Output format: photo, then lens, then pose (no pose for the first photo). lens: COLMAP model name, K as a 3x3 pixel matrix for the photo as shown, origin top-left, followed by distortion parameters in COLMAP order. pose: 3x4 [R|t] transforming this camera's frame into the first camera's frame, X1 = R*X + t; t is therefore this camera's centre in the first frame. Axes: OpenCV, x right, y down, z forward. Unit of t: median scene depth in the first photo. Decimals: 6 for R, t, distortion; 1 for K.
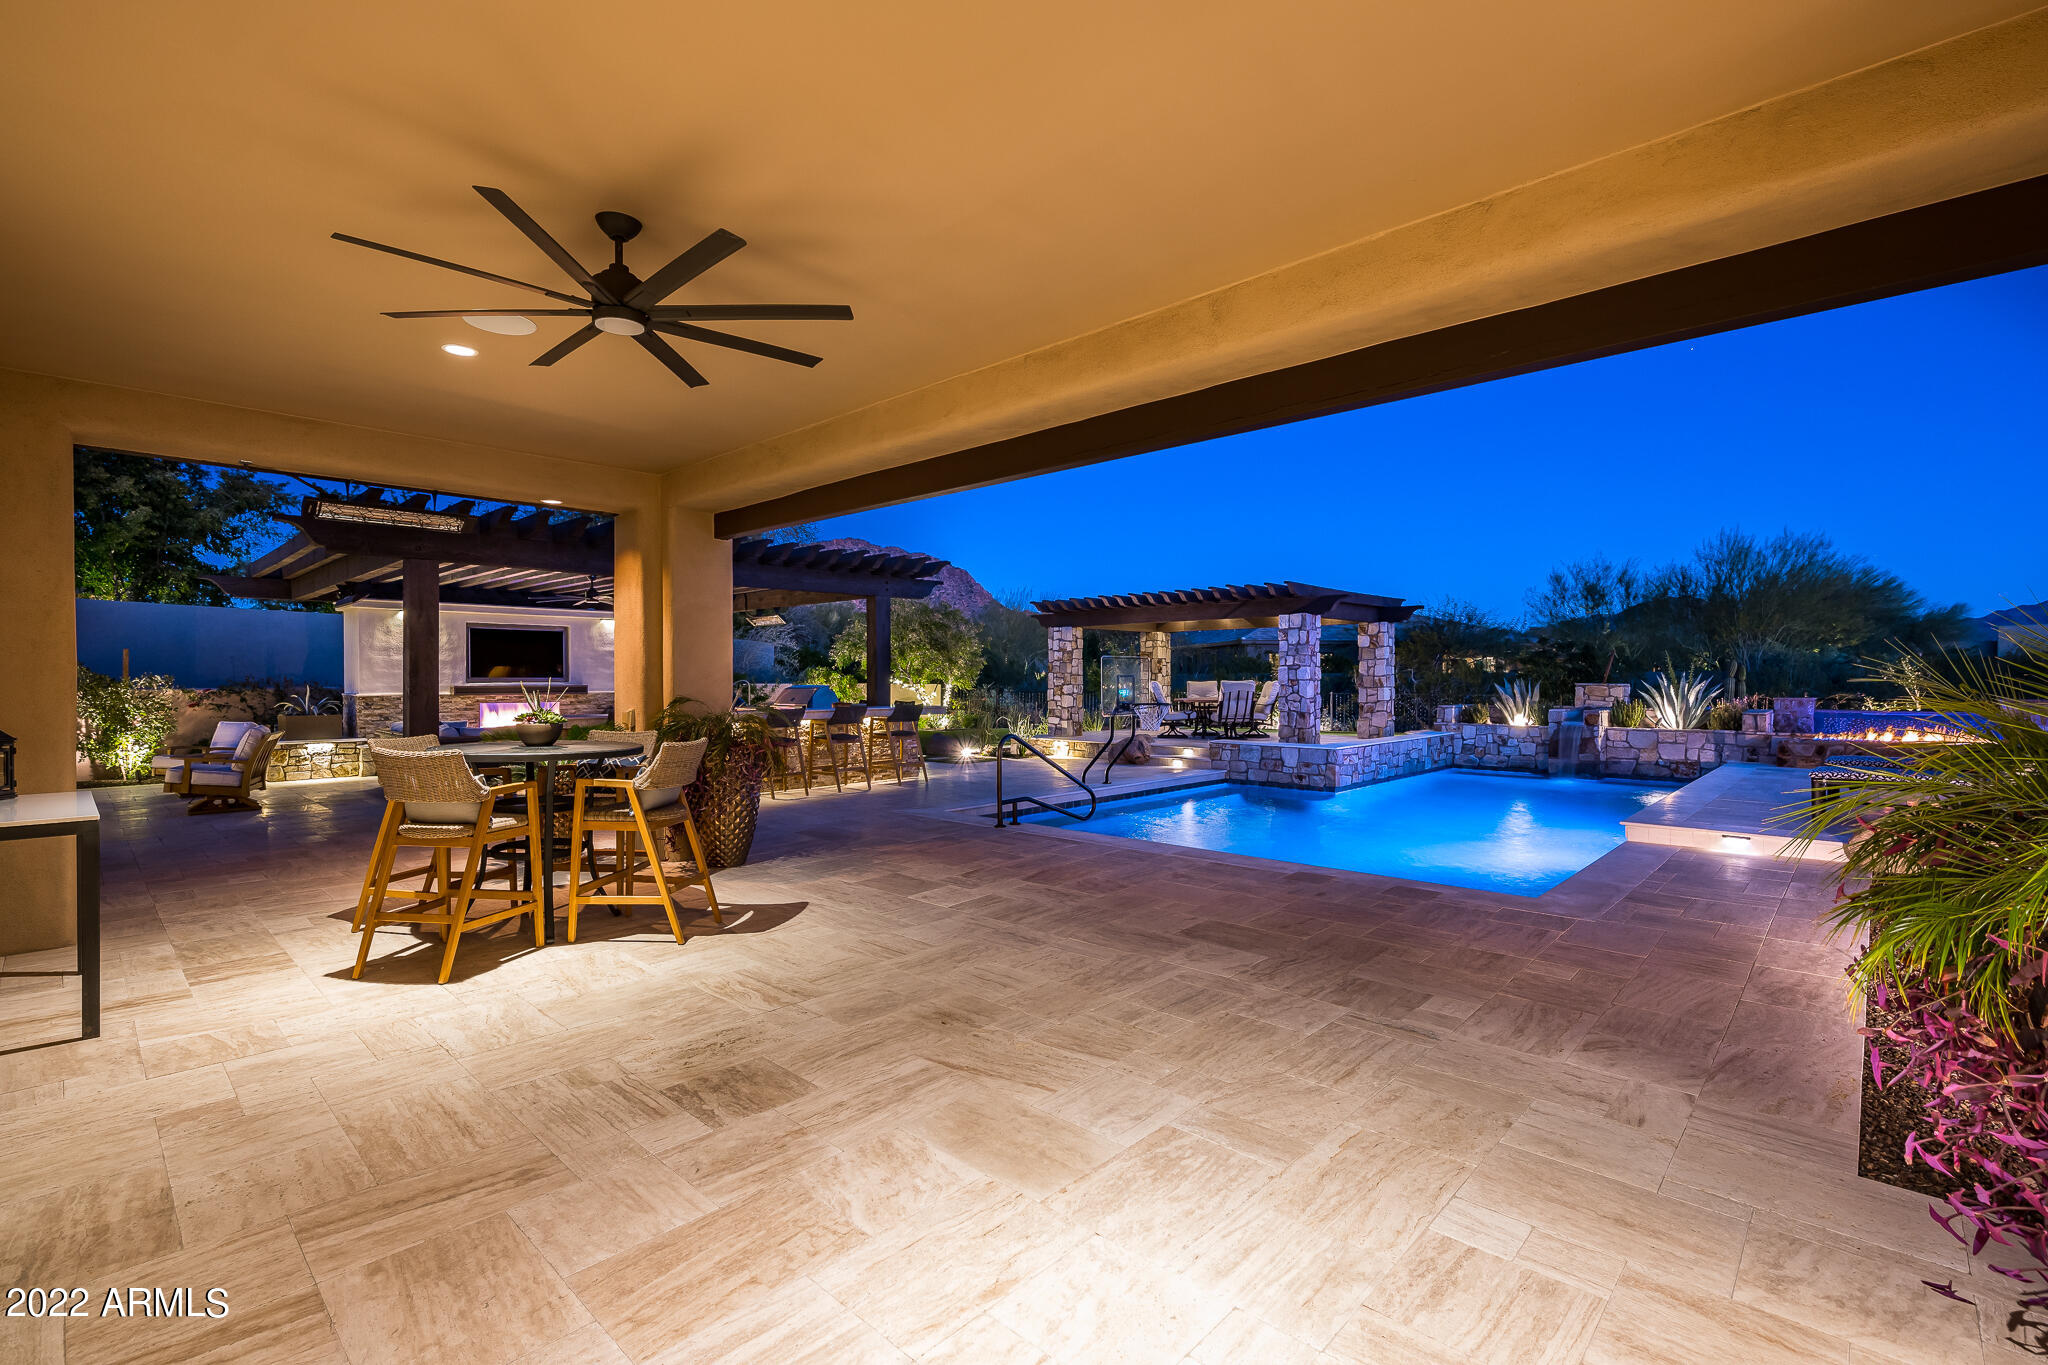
lens RADIAL K [[909.2, 0, 1020.6], [0, 909.2, 685.5], [0, 0, 1]] dist [0.000852, 0.000285]
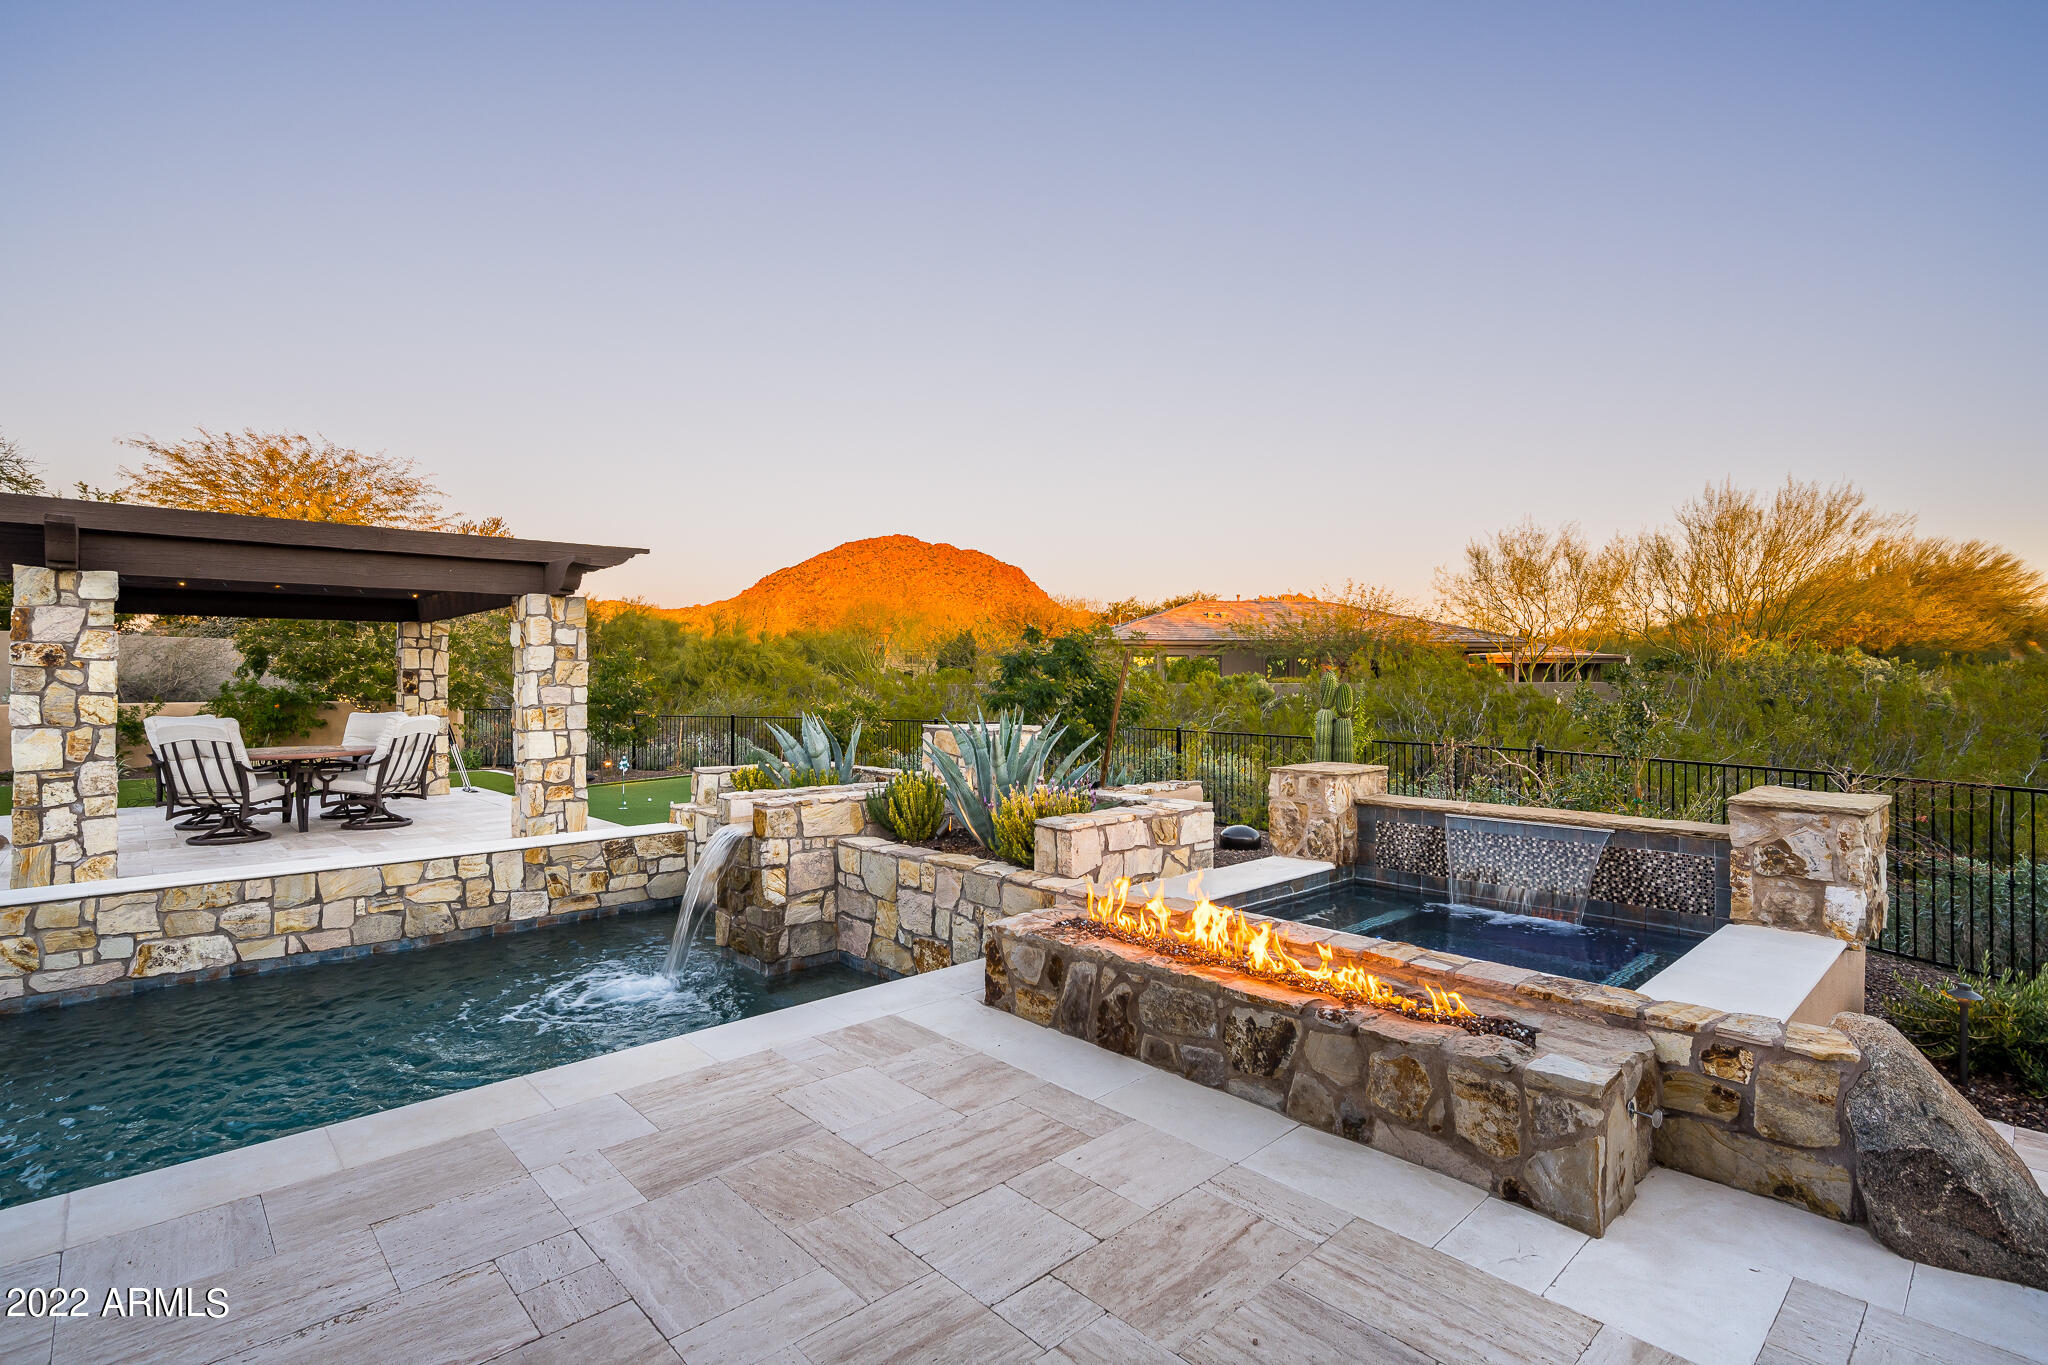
lens RADIAL K [[963.3, 0, 1019.5], [0, 963.3, 685.6], [0, 0, 1]] dist [0.000421, 0.000887]
pose [[0.997921, -0.000169, -0.064451, 0.699251], [-0.000164, 0.999987, -0.005167, -0.020006], [0.064451, 0.005167, 0.997907, 0.525123]]
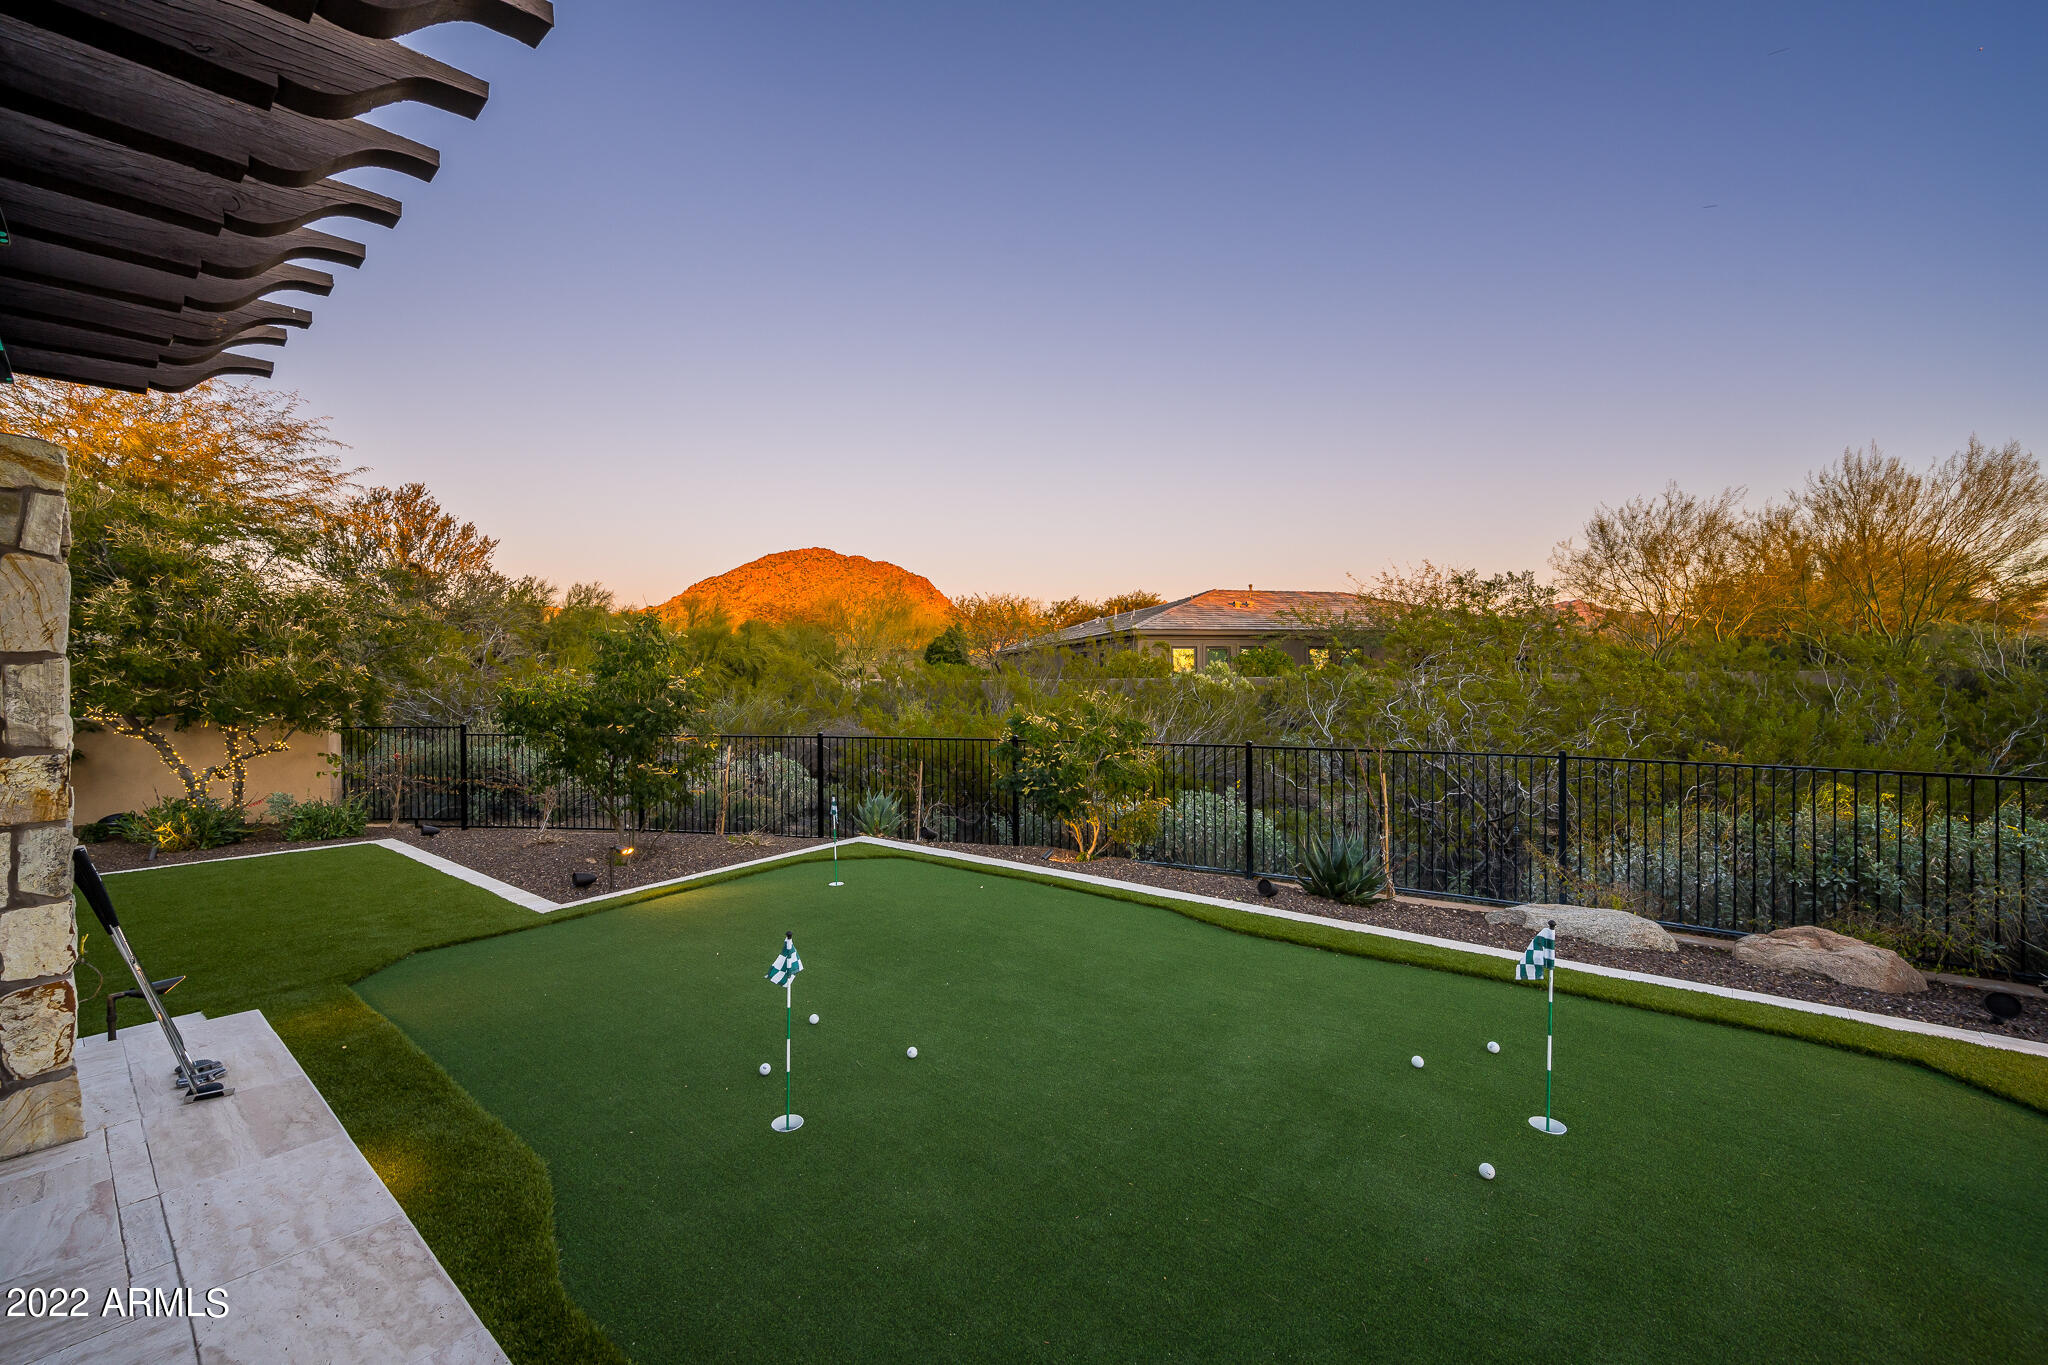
lens RADIAL K [[842.6, 0, 1020.8], [0, 842.6, 684.6], [0, 0, 1]] dist [0.001194, 0.000402]
pose [[0.998850, -0.009237, 0.047052, 0.379389], [0.009273, 0.999957, -0.000536, -0.024303], [-0.047045, 0.000971, 0.998892, 1.078105]]
